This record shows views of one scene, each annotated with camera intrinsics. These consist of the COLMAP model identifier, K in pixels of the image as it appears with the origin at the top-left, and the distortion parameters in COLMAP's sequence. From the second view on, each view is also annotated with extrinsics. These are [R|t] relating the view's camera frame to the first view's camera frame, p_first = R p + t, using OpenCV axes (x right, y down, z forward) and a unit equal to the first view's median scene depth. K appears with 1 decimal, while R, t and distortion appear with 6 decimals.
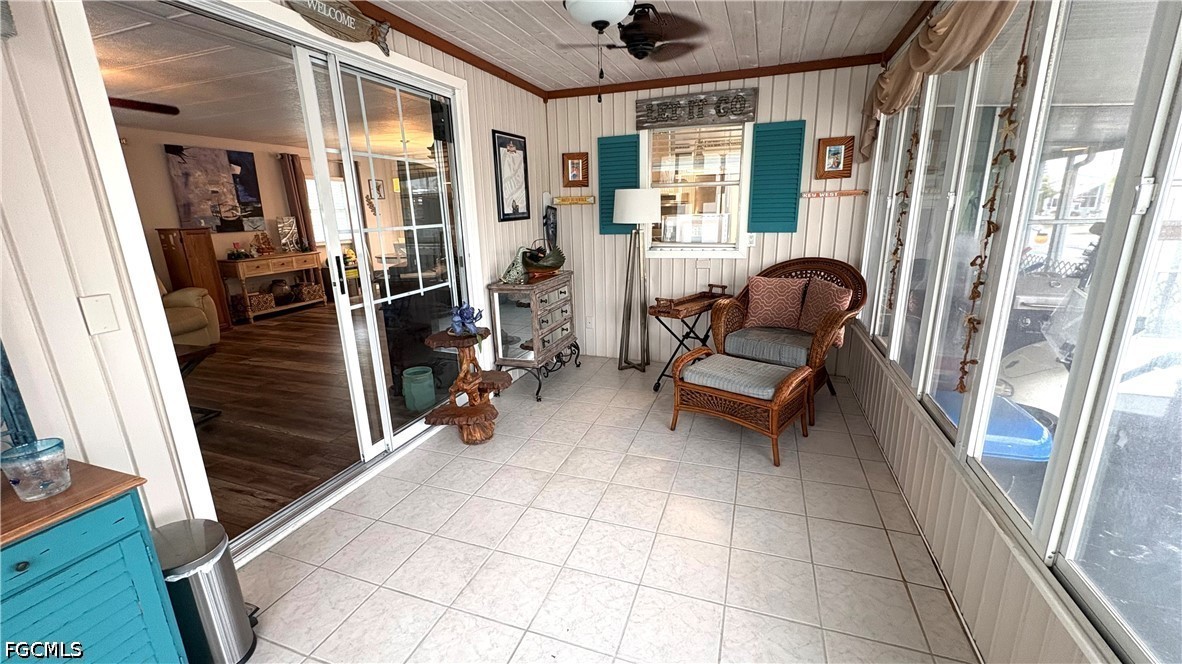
lens RADIAL K [[471.9, 0, 593.7], [0, 471.9, 332.0], [0, 0, 1]] dist [0.001572, -0.000085]
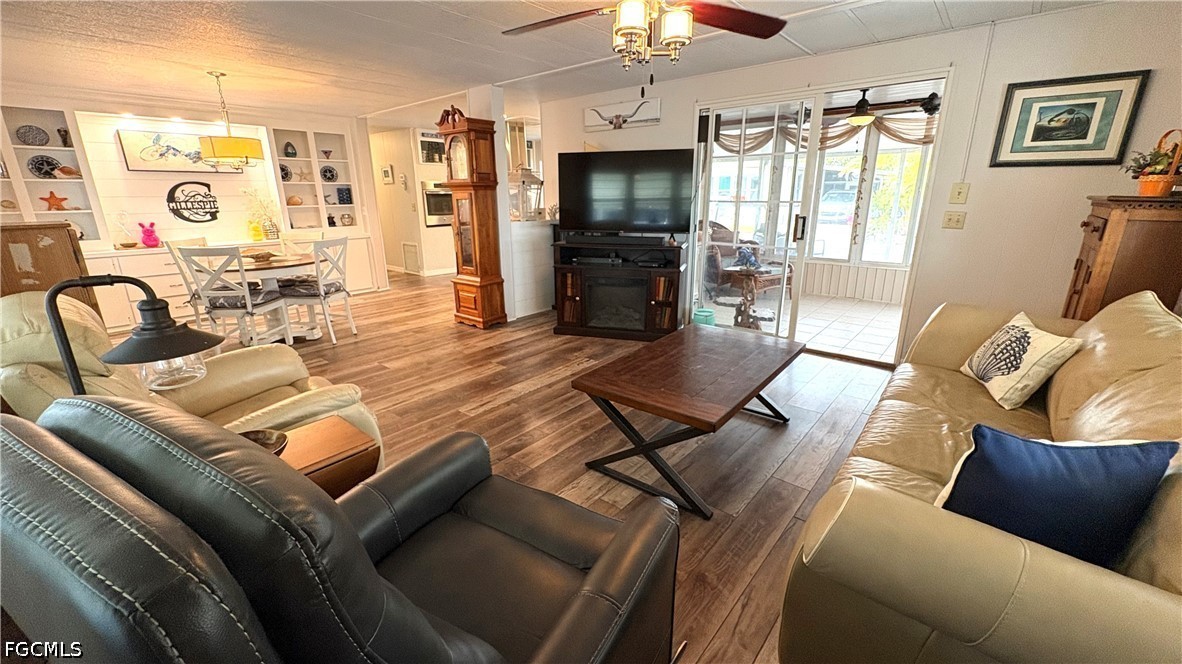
lens RADIAL K [[471.9, 0, 592.5], [0, 471.9, 330.7], [0, 0, 1]] dist [0.001572, -0.000085]
pose [[0.348454, -0.242893, 0.905308, -1.001288], [0.236686, 0.957343, 0.165753, -0.094323], [-0.906951, 0.156517, 0.391080, 0.452674]]
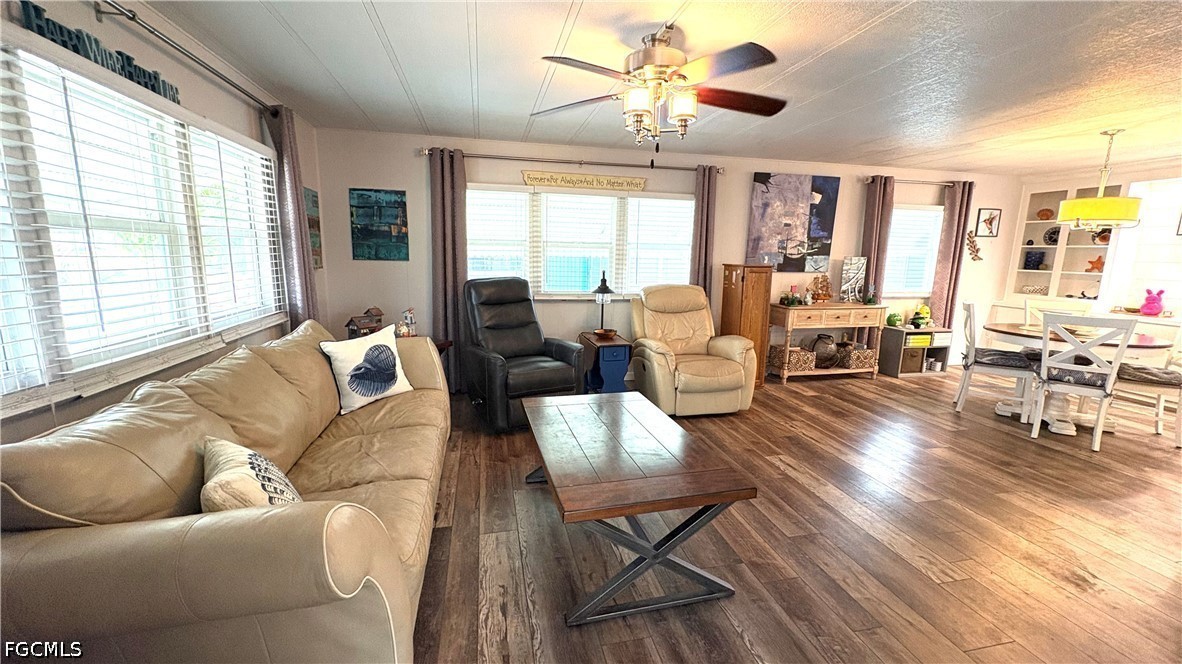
lens RADIAL K [[471.9, 0, 591.8], [0, 471.9, 331.7], [0, 0, 1]] dist [0.001572, -0.000085]
pose [[0.541361, 0.177667, -0.821805, -0.275120], [-0.243962, 0.968562, 0.048685, -0.069589], [0.804618, 0.174133, 0.567685, 0.283938]]
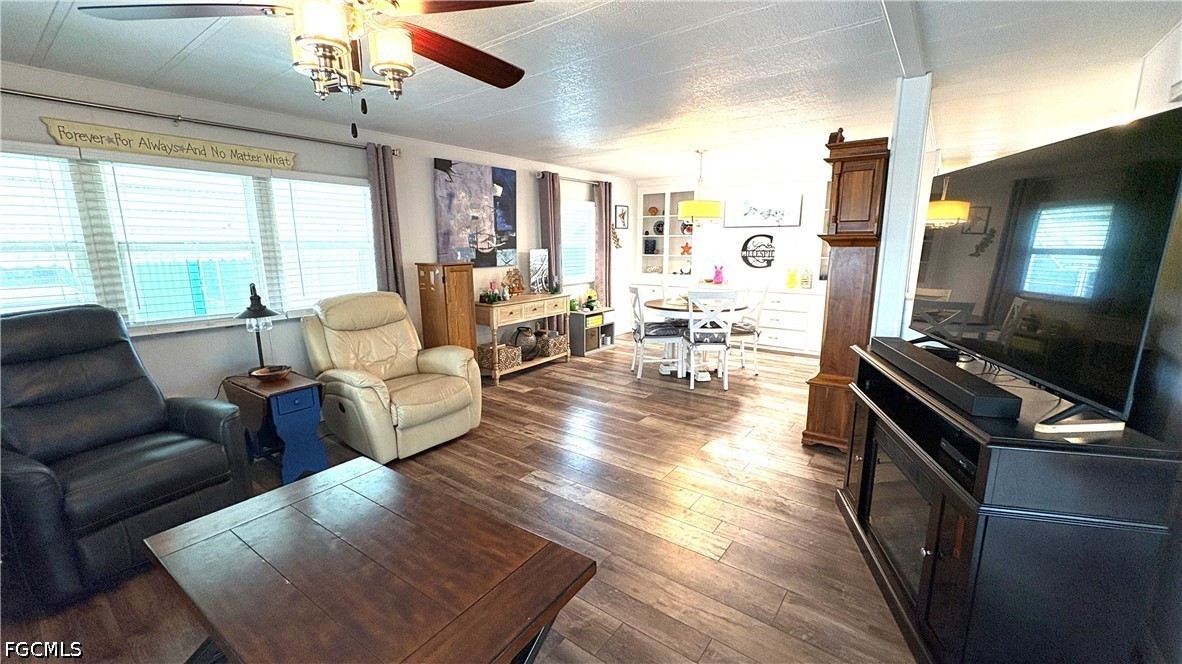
lens RADIAL K [[471.9, 0, 592.1], [0, 471.9, 332.2], [0, 0, 1]] dist [0.001572, -0.000085]
pose [[0.956757, 0.074305, -0.281239, -0.393397], [-0.091521, 0.994618, -0.048566, -0.087608], [0.276117, 0.072205, 0.958408, 0.320066]]
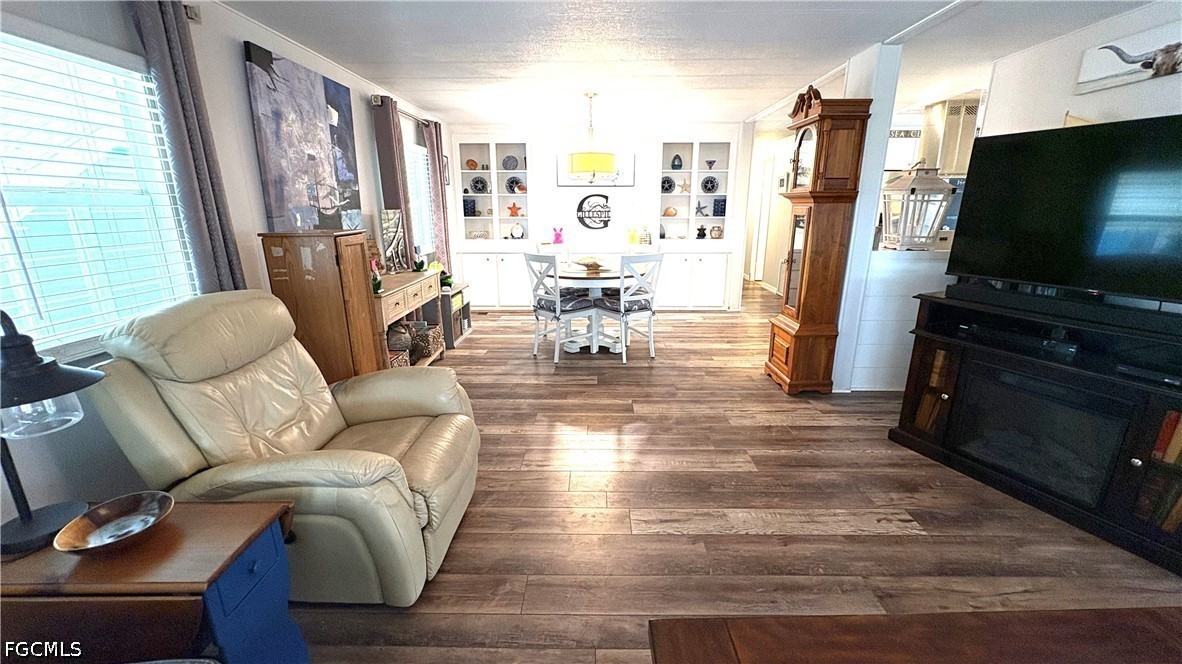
lens RADIAL K [[471.9, 0, 591.6], [0, 471.9, 331.7], [0, 0, 1]] dist [0.001572, -0.000085]
pose [[0.945029, -0.064002, 0.320661, -0.732409], [0.062856, 0.997925, 0.013935, -0.108296], [-0.320888, 0.006986, 0.947091, 0.462462]]
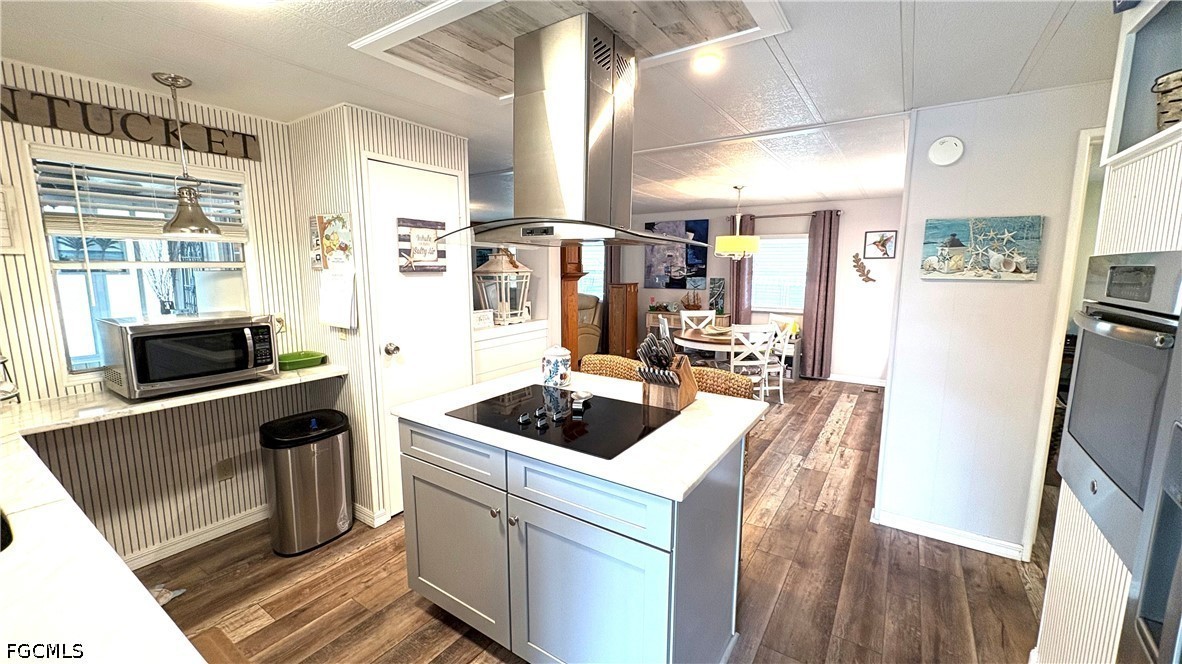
lens RADIAL K [[471.9, 0, 594.0], [0, 471.9, 331.7], [0, 0, 1]] dist [0.001572, -0.000085]
pose [[-0.237055, 0.159734, -0.958275, 0.469526], [-0.241864, 0.945629, 0.217457, -0.346518], [0.940907, 0.283322, -0.185532, 1.156173]]
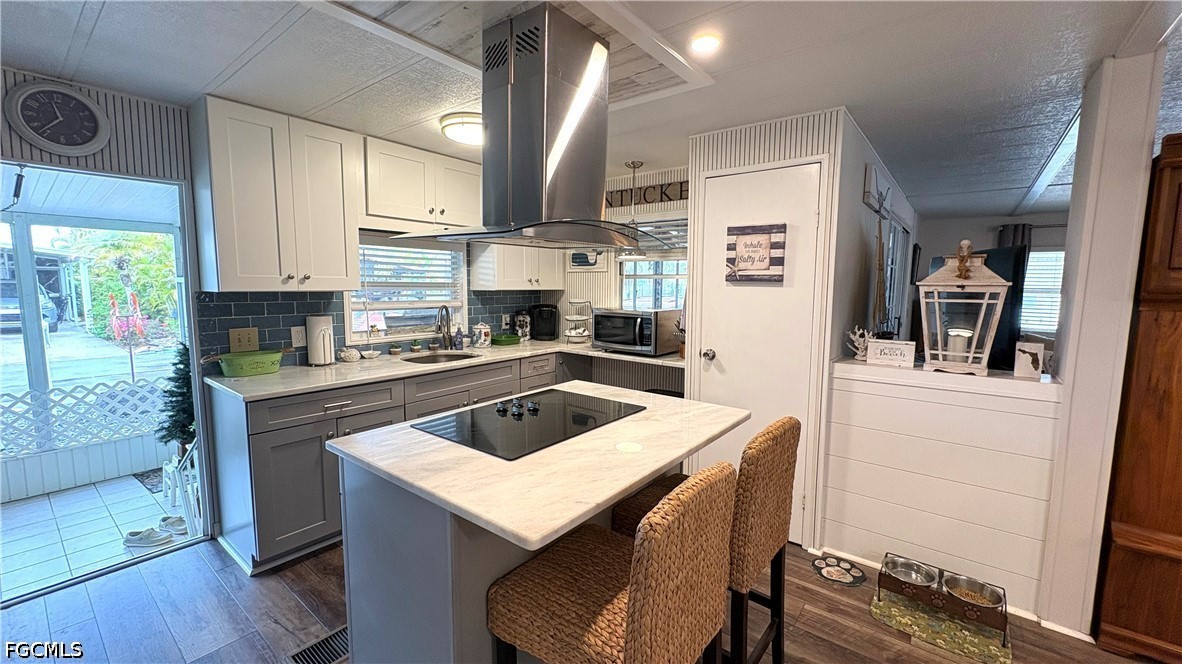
lens RADIAL K [[471.9, 0, 588.4], [0, 471.9, 332.6], [0, 0, 1]] dist [0.001572, -0.000085]
pose [[-0.949105, -0.019890, 0.314330, 0.026445], [0.090397, 0.938812, 0.332356, -0.375698], [-0.301707, 0.343855, -0.889234, 1.354487]]
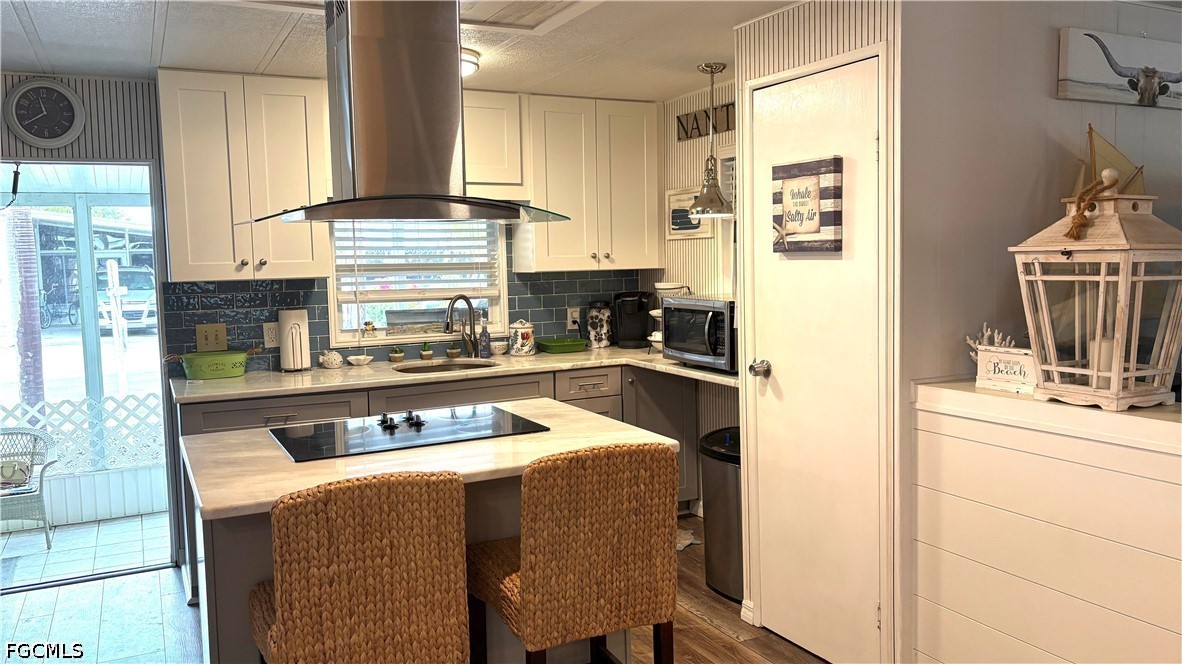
lens RADIAL K [[898.0, 0, 585.9], [0, 898.0, 326.5], [0, 0, 1]] dist [0.050970, -0.048694]
pose [[-0.725271, -0.017570, 0.688239, -0.264804], [0.209882, 0.946446, 0.245337, -0.374413], [-0.655692, 0.322385, -0.682742, 1.356163]]
